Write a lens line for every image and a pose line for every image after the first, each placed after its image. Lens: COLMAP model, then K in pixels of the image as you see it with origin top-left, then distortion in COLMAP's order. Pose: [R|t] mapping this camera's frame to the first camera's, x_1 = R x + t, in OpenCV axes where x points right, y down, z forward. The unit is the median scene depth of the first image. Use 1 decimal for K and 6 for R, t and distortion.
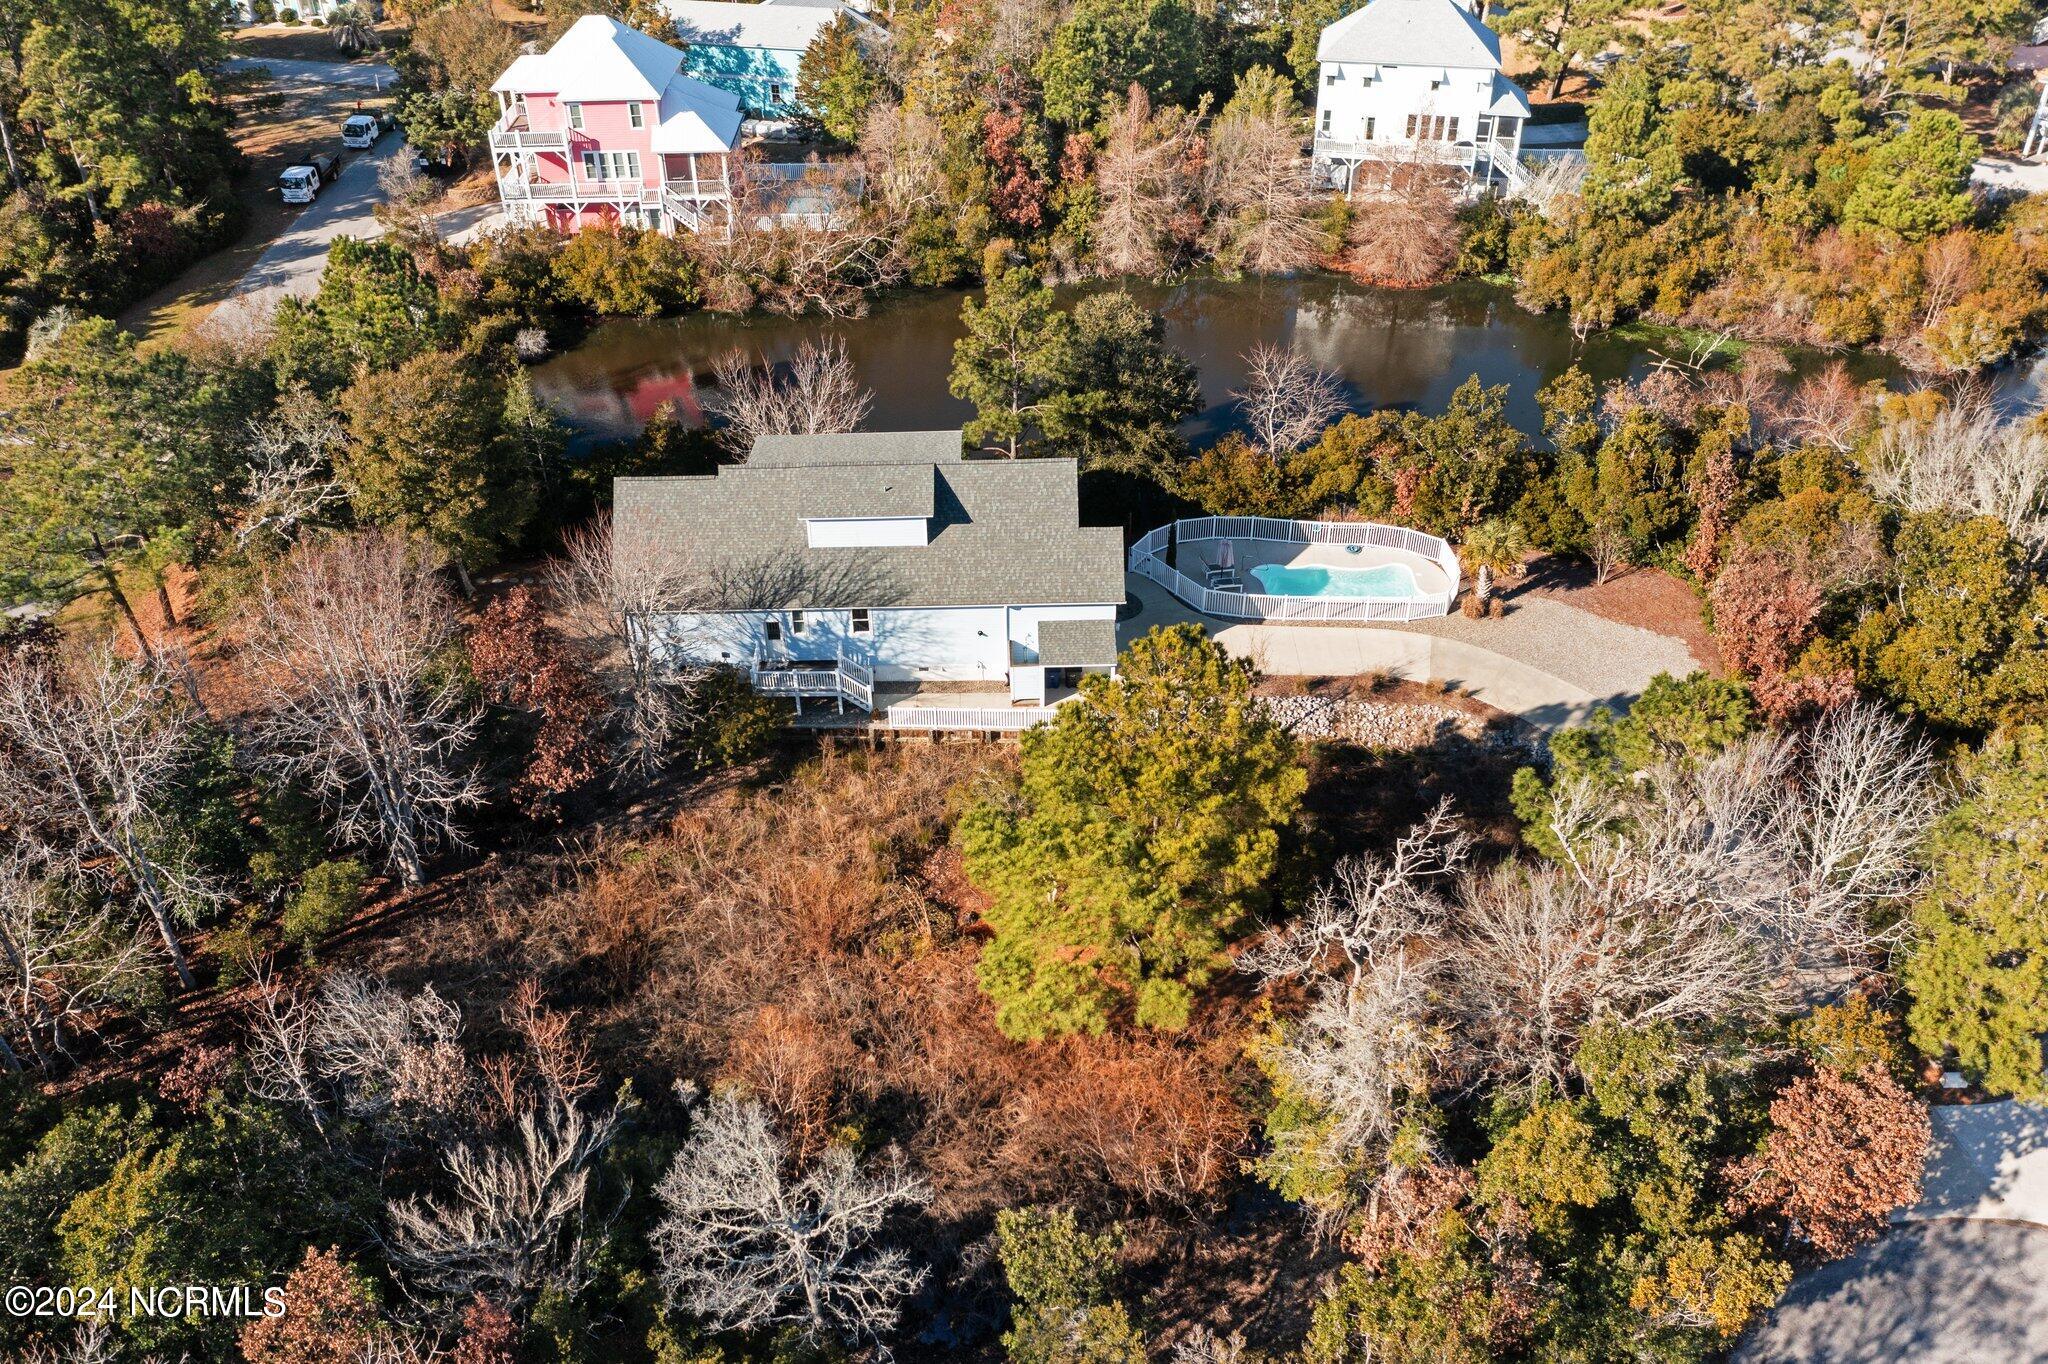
lens RADIAL K [[1611.3, 0, 1024.0], [0, 1611.3, 682.0], [0, 0, 1]] dist [-0.003803, -0.002921]
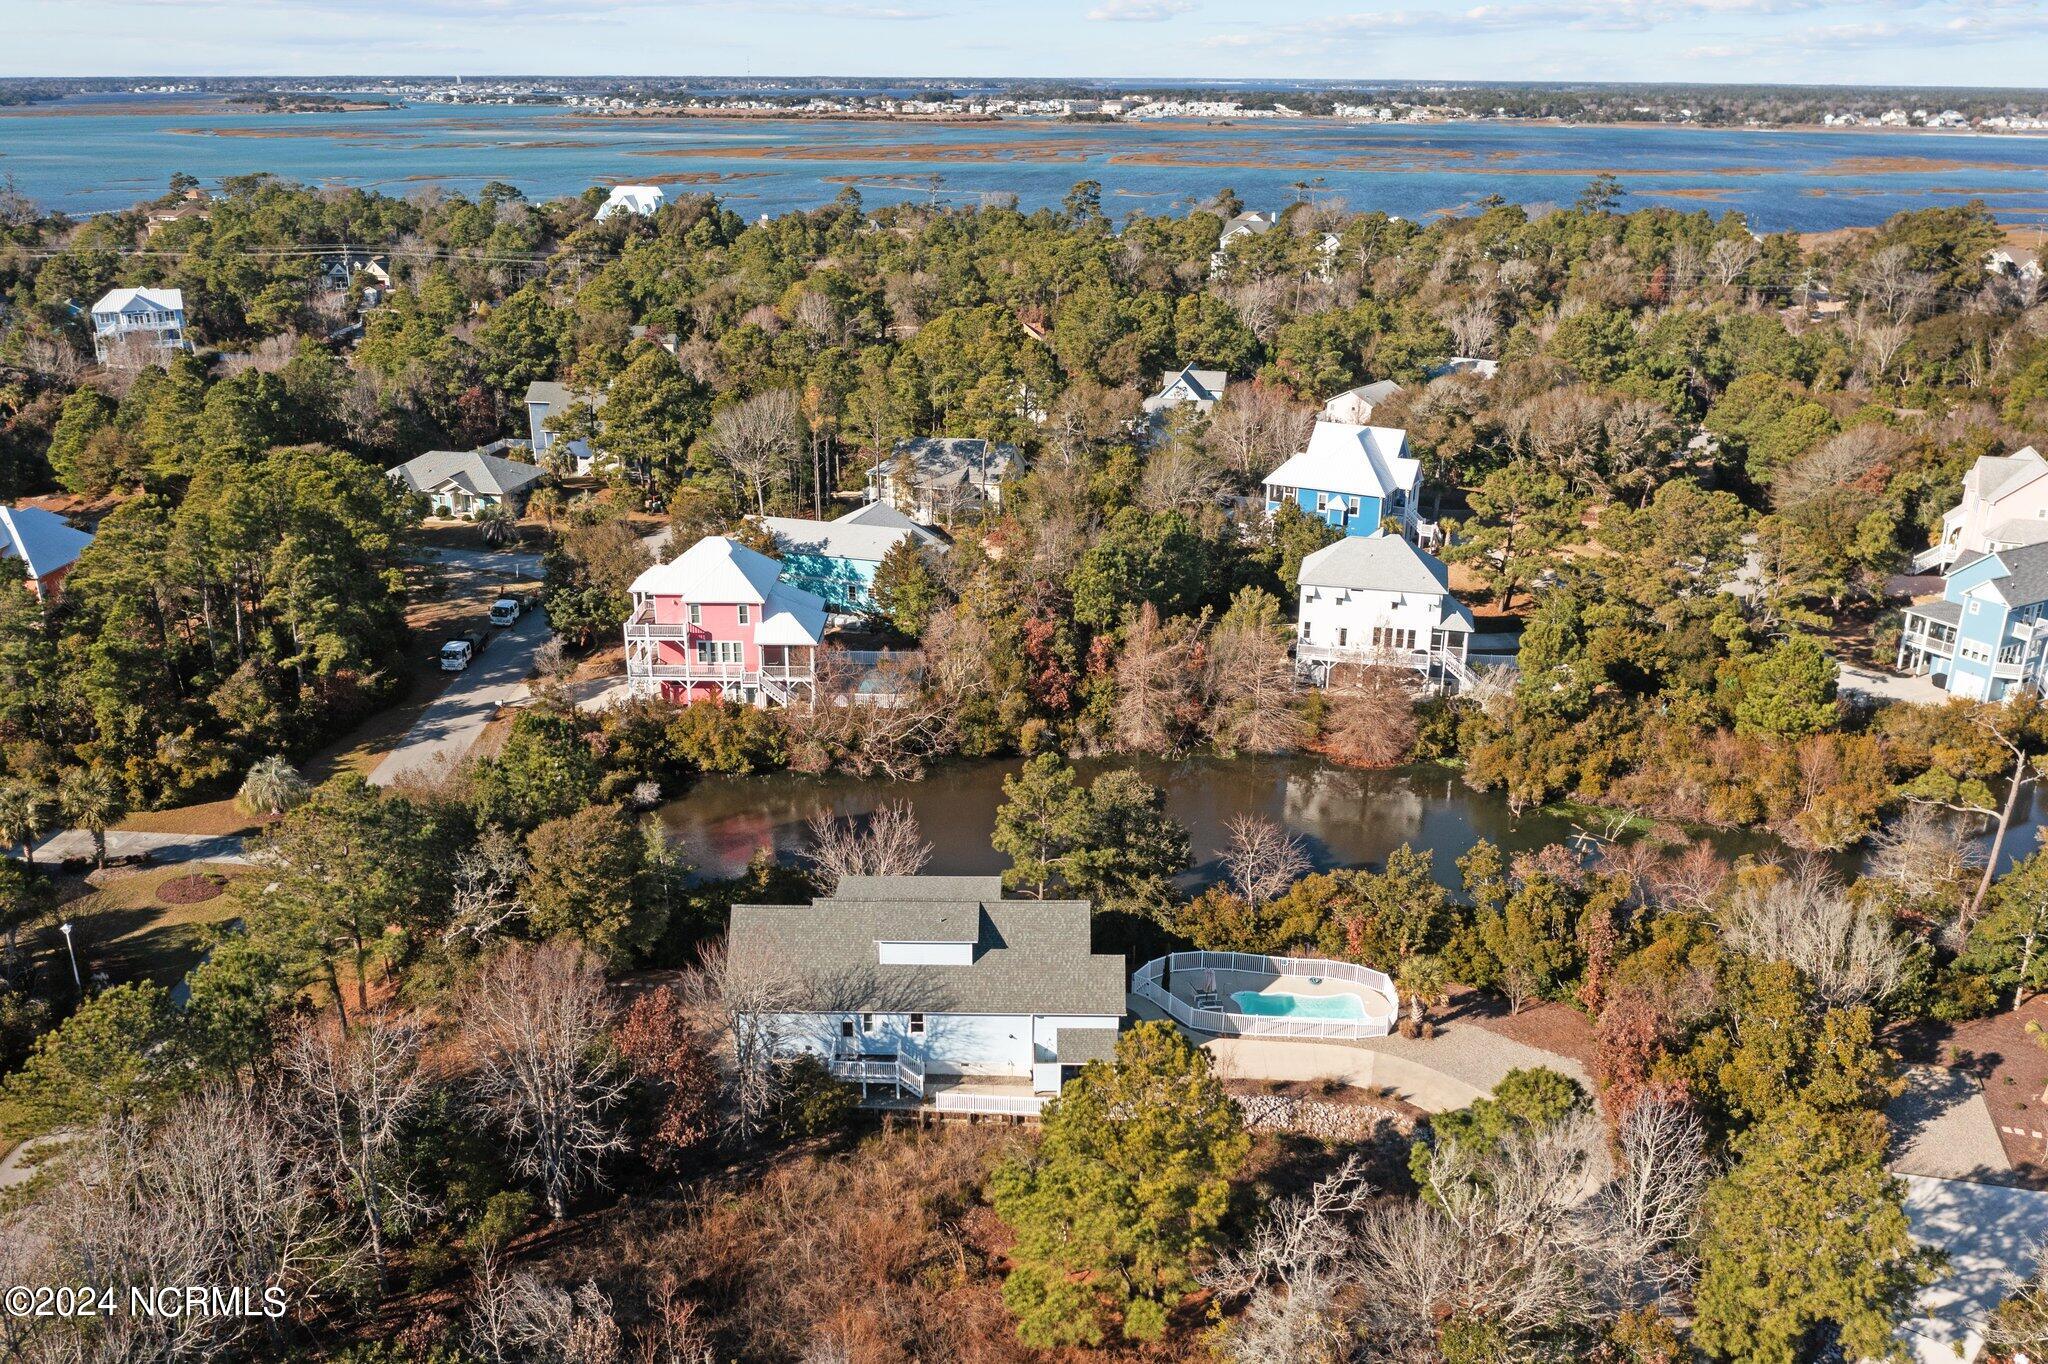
lens RADIAL K [[1638.9, 0, 1024.0], [0, 1638.9, 682.0], [0, 0, 1]] dist [-0.038239, 0.000801]
pose [[0.999448, 0.026515, -0.020006, 0.000786], [-0.030916, 0.962793, -0.268467, 0.030115], [0.012143, 0.268938, 0.963081, -0.202366]]
